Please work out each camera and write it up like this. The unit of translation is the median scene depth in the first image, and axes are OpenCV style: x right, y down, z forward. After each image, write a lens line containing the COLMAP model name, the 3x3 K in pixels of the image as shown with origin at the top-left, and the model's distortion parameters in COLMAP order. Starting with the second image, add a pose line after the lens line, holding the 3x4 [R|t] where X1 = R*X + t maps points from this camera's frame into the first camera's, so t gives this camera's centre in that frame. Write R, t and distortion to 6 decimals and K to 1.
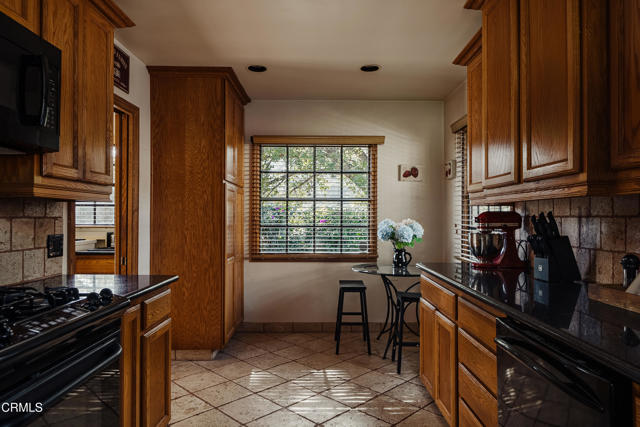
lens RADIAL K [[404.3, 0, 316.9], [0, 404.3, 211.8], [0, 0, 1]] dist [-0.000198, -0.000321]
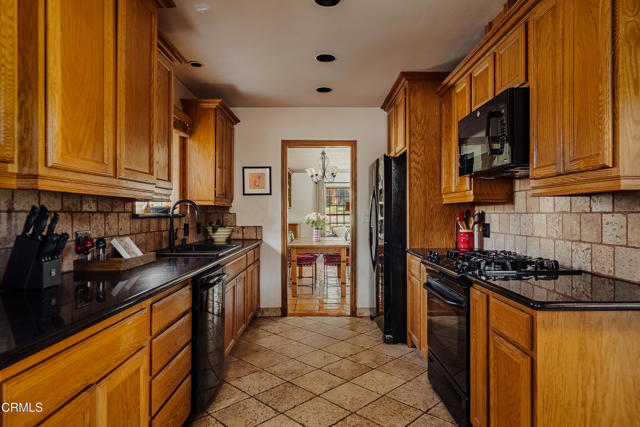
lens RADIAL K [[368.0, 0, 320.3], [0, 368.0, 213.3], [0, 0, 1]] dist [0.002572, 0.000130]
pose [[-0.999946, 0.000120, -0.010376, 0.000052], [0.000243, 0.999930, -0.011820, 0.012265], [0.010374, -0.011822, -0.999876, 0.866631]]
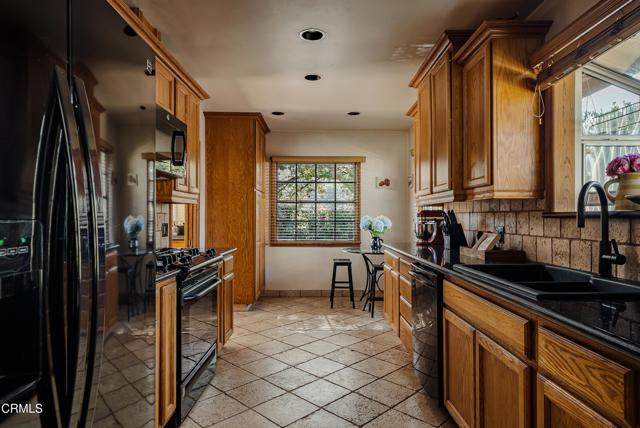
lens RADIAL K [[368.0, 0, 320.8], [0, 368.0, 217.1], [0, 0, 1]] dist [0.002572, 0.000130]
pose [[0.999848, 0.000086, 0.017407, -0.012552], [-0.000334, 0.999898, 0.014280, 0.004646], [-0.017404, -0.014284, 0.999746, -0.319625]]
